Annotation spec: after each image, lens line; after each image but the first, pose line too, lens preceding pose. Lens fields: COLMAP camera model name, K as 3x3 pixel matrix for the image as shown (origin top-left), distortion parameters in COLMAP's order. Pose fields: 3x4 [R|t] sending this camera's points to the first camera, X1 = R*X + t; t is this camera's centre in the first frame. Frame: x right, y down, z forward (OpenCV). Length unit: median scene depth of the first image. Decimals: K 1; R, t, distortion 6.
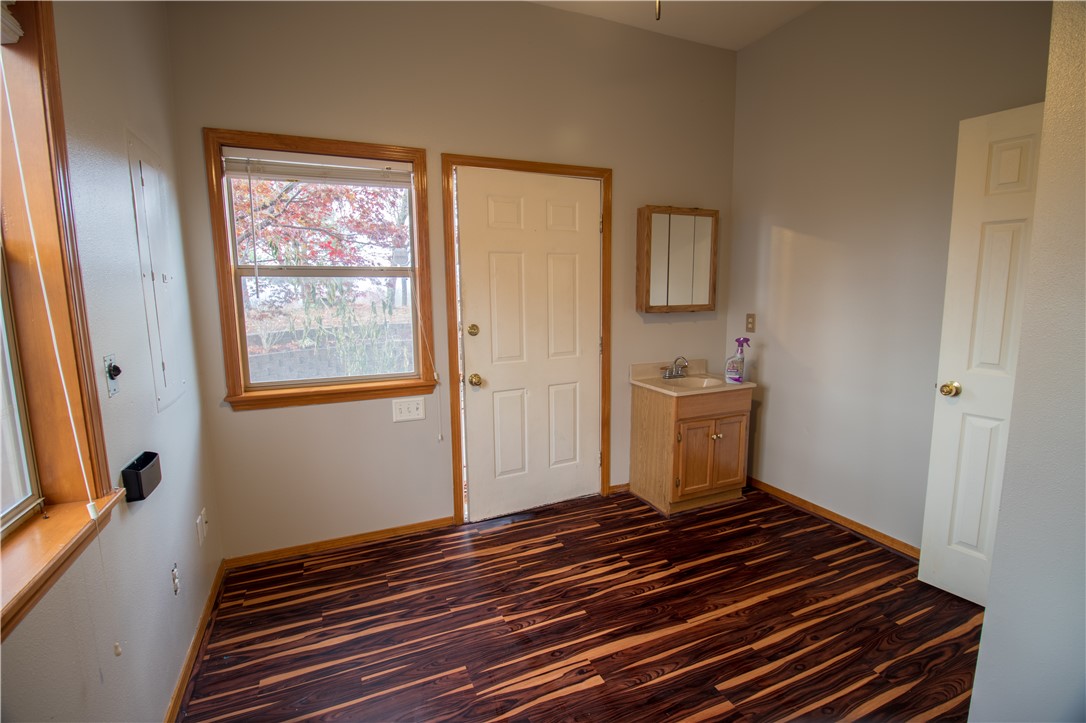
lens RADIAL K [[502.2, 0, 542.3], [0, 502.2, 360.0], [0, 0, 1]] dist [0.002201, 0.000313]
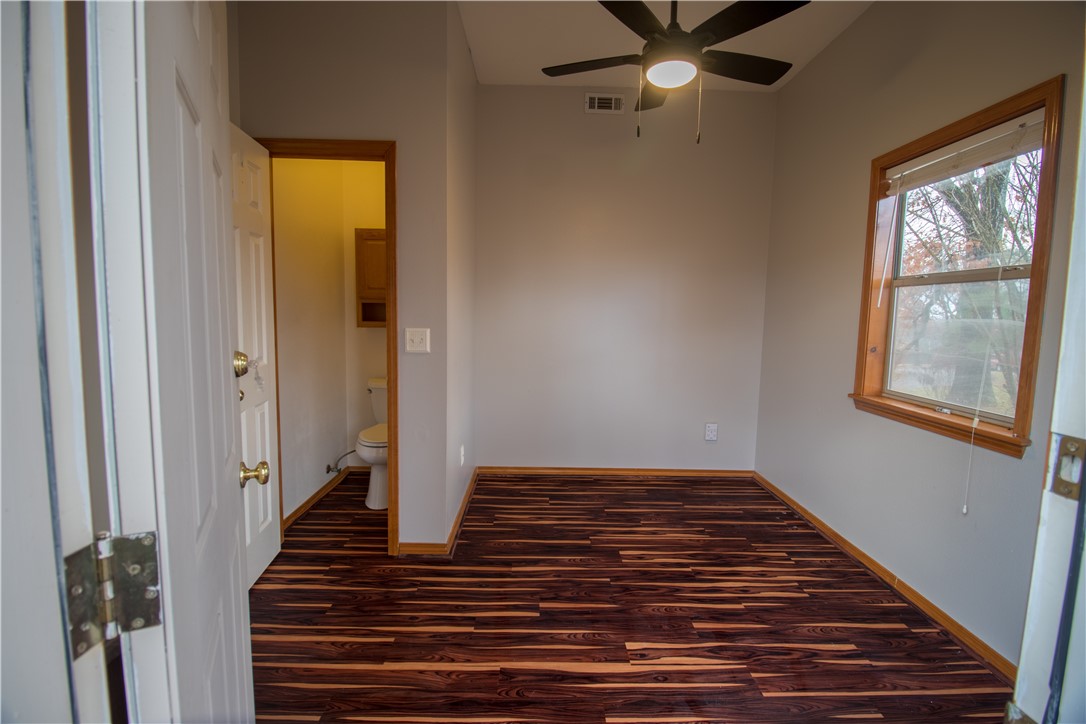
lens RADIAL K [[502.2, 0, 543.0], [0, 502.2, 359.3], [0, 0, 1]] dist [0.002201, 0.000313]
pose [[-0.918839, -0.048163, 0.391682, -0.109163], [0.044048, 0.973806, 0.223075, -0.220648], [-0.392166, 0.222223, -0.892649, 1.806794]]
